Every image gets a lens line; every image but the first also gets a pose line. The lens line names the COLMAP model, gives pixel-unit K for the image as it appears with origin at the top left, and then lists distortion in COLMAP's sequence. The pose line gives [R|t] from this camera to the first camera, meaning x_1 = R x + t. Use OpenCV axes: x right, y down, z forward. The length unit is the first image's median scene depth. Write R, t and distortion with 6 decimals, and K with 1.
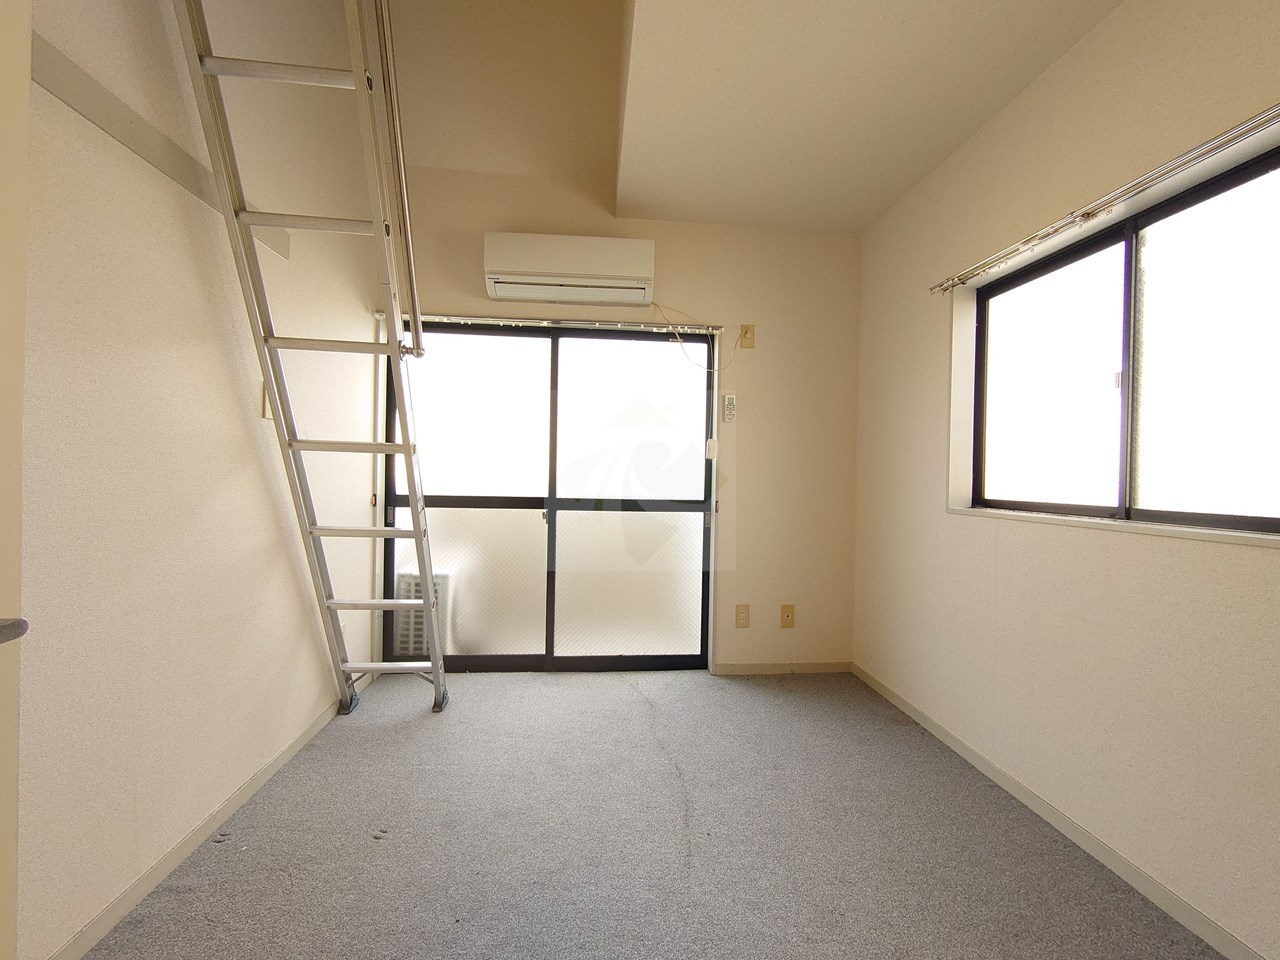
lens RADIAL K [[544.6, 0, 640.0], [0, 544.6, 480.0], [0, 0, 1]] dist [-0.001775, -0.000473]
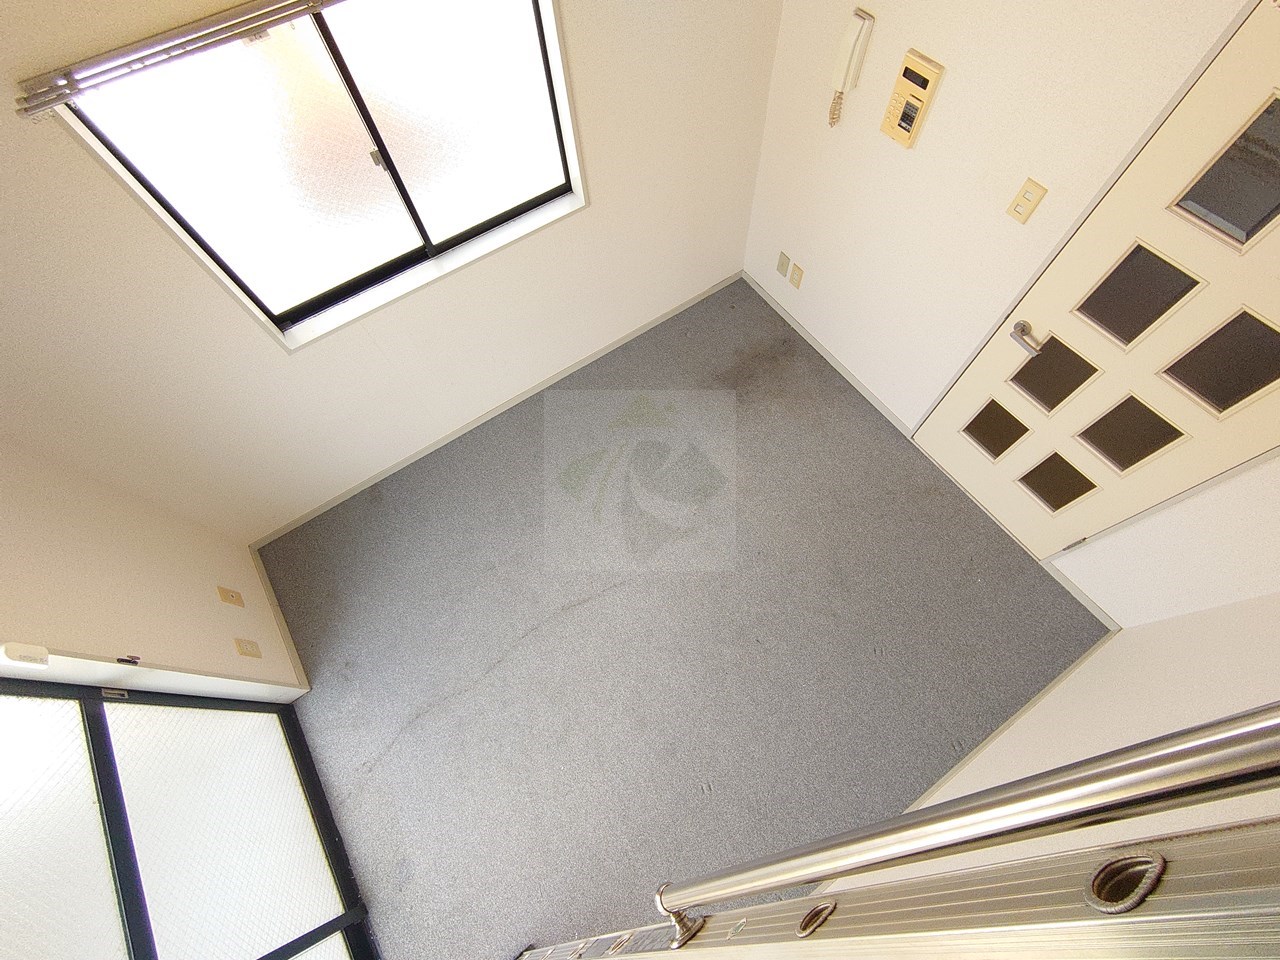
lens RADIAL K [[544.6, 0, 640.0], [0, 544.6, 480.0], [0, 0, 1]] dist [-0.001775, -0.000473]
pose [[-0.480226, -0.791307, 0.378440, -0.173566], [0.046894, 0.407667, 0.911926, -0.515992], [-0.875890, 0.455677, -0.158665, 0.578868]]
